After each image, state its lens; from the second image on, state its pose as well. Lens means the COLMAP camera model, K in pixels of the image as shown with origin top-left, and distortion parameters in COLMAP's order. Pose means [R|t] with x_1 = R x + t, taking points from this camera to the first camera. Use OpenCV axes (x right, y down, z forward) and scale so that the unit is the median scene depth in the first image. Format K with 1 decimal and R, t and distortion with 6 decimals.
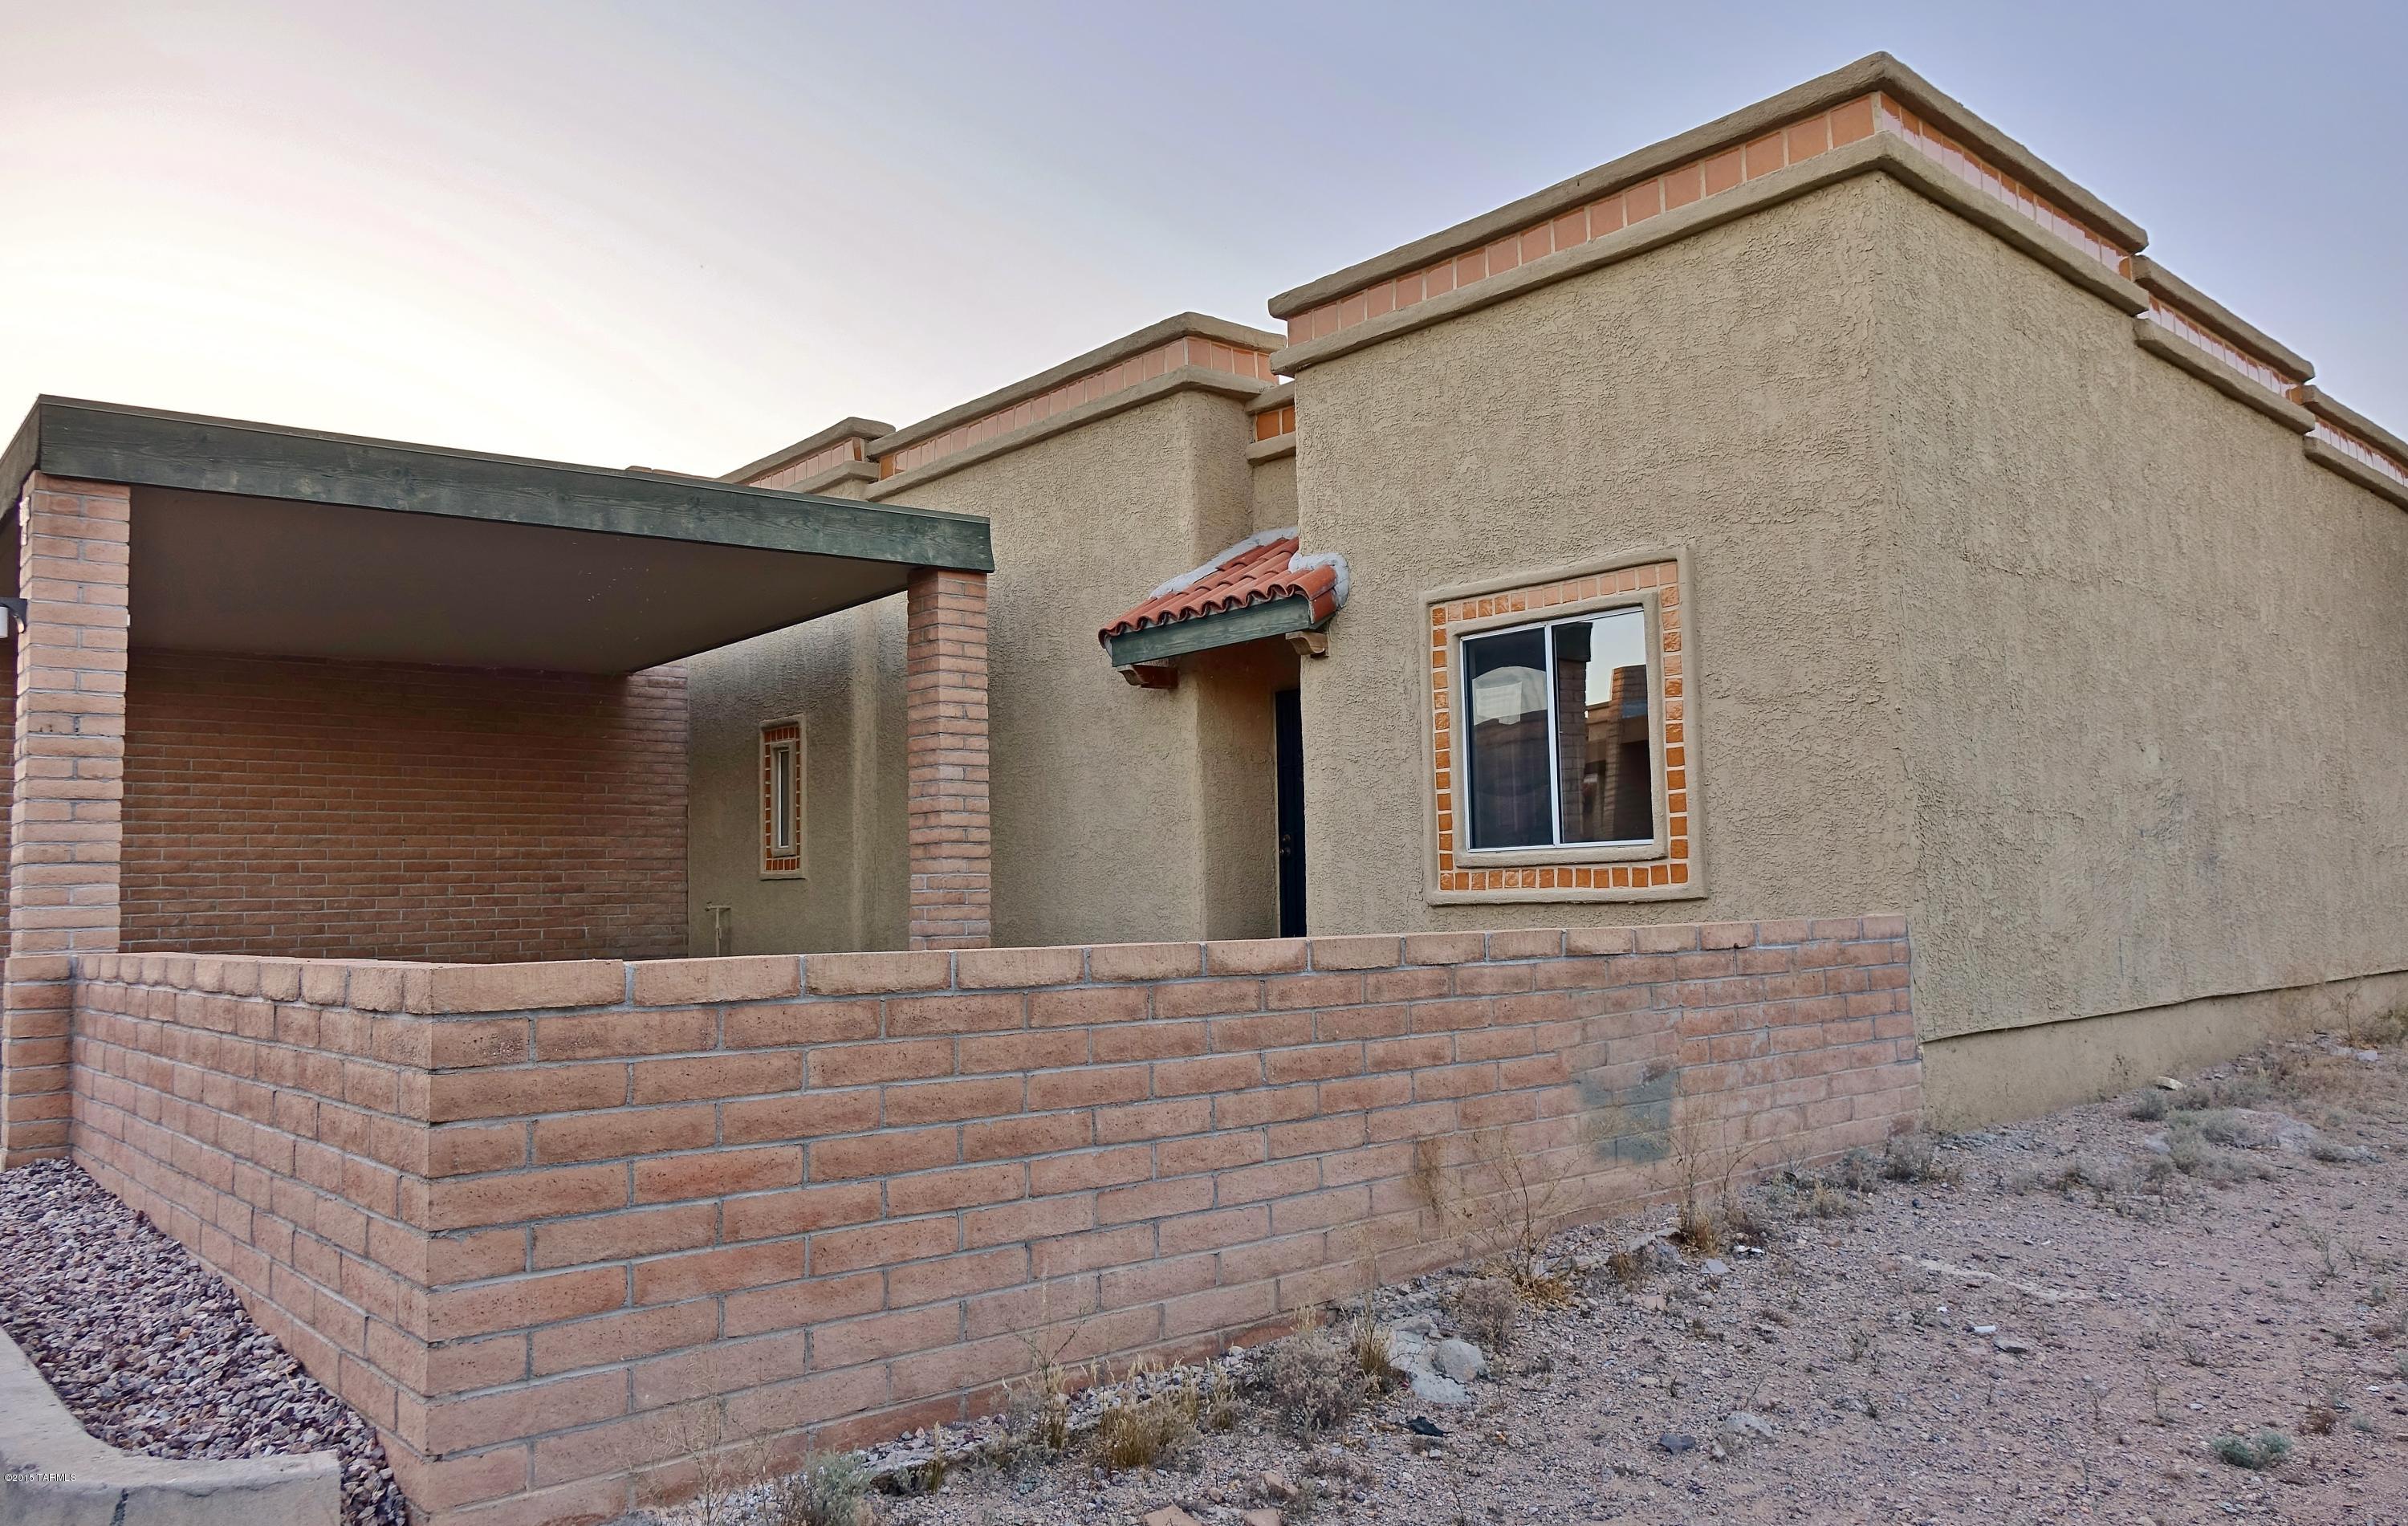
lens RADIAL K [[1694.5, 0, 1205.2], [0, 1694.5, 765.8], [0, 0, 1]] dist [0.005448, -0.001852]
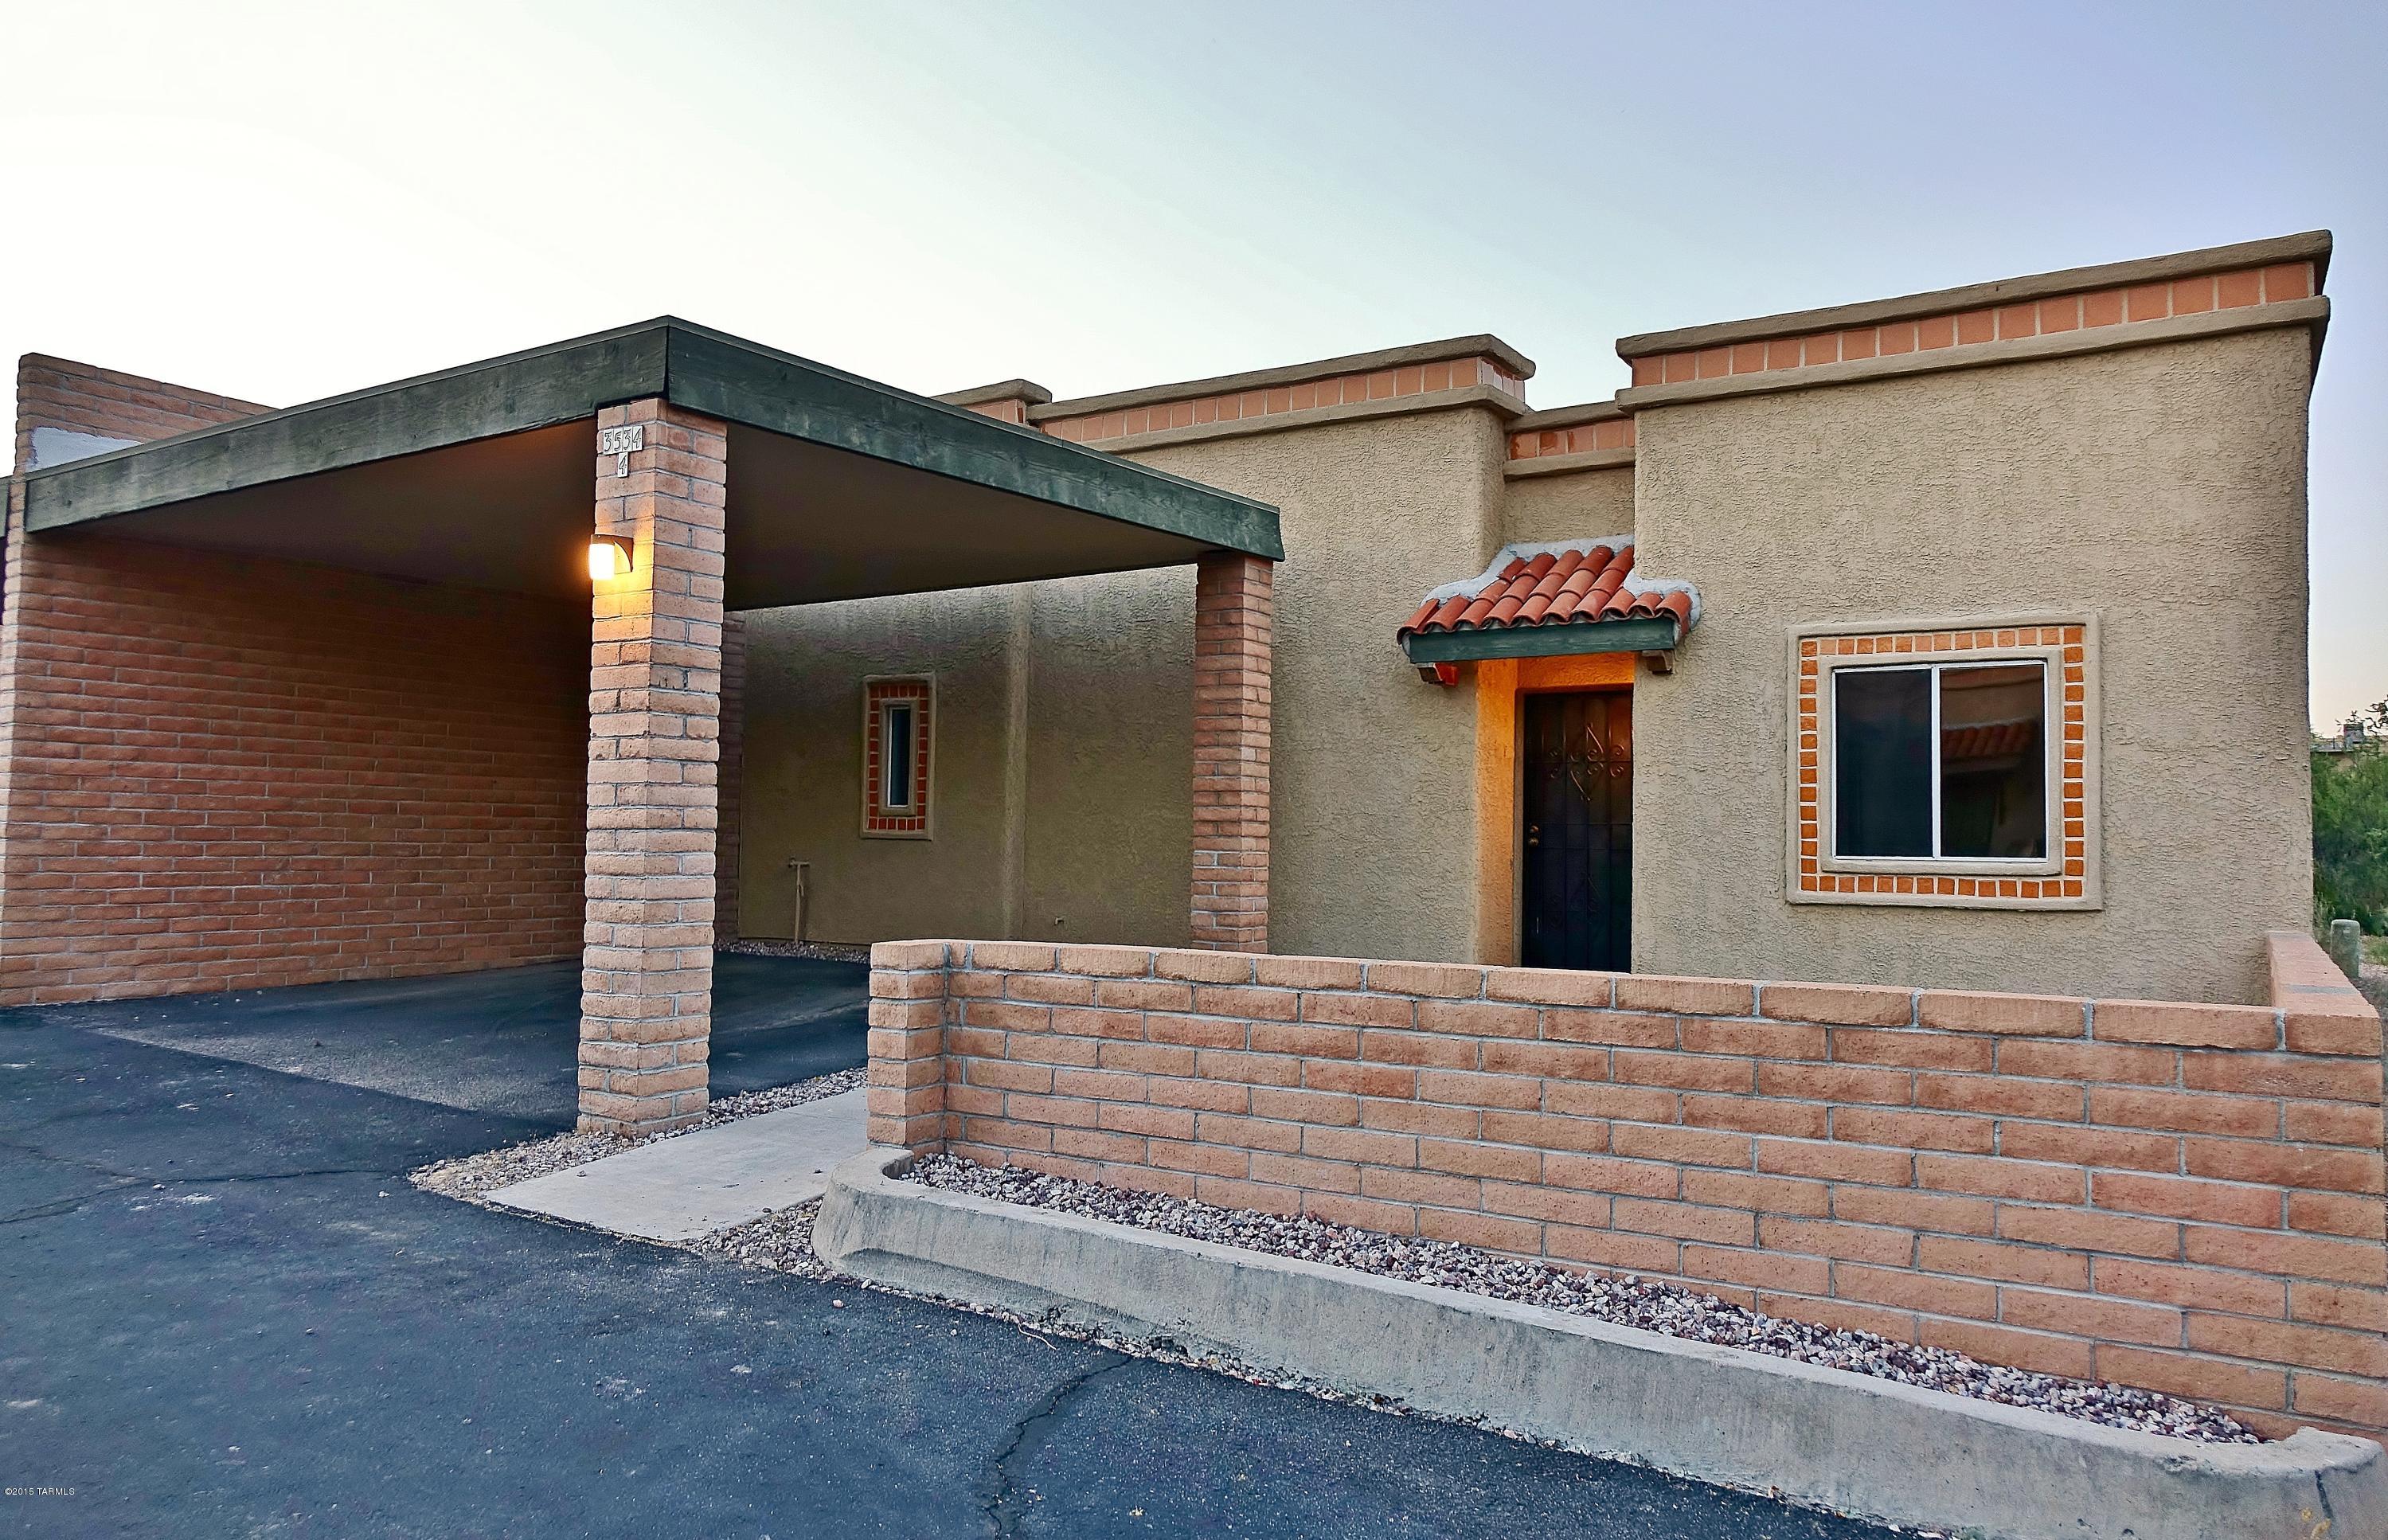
lens RADIAL K [[1654.3, 0, 1183.7], [0, 1654.3, 770.1], [0, 0, 1]] dist [-0.003459, 0.002986]
pose [[0.959973, 0.048220, 0.275912, -0.560484], [-0.057589, 0.998003, 0.025951, -0.012031], [-0.274109, -0.040802, 0.960833, 0.050735]]
